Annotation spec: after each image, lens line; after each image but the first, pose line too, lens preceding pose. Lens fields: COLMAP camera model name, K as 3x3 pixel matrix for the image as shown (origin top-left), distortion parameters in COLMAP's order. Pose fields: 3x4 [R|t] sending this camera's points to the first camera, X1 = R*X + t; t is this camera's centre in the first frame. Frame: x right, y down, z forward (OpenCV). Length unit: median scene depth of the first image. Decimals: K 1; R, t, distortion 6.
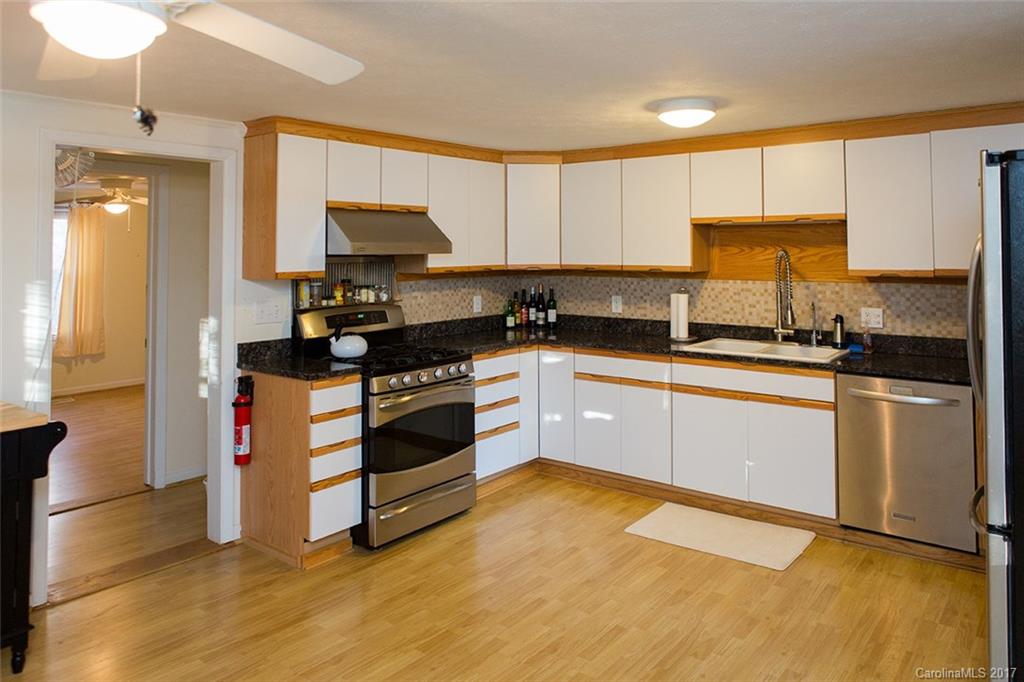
lens RADIAL K [[727.0, 0, 512.9], [0, 727.0, 341.6], [0, 0, 1]] dist [0.001594, -0.001070]
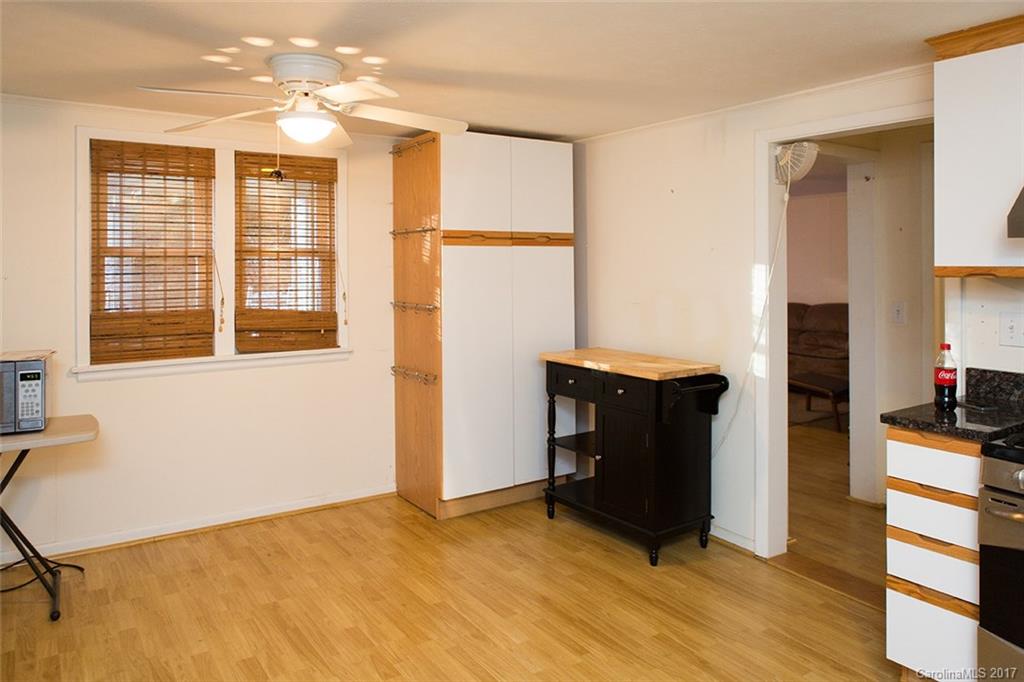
lens RADIAL K [[727.0, 0, 514.2], [0, 727.0, 340.6], [0, 0, 1]] dist [0.001594, -0.001070]
pose [[-0.316392, 0.099644, -0.943381, 0.444855], [-0.105468, 0.984608, 0.139371, -0.077650], [0.942747, 0.143592, -0.301013, 0.812591]]
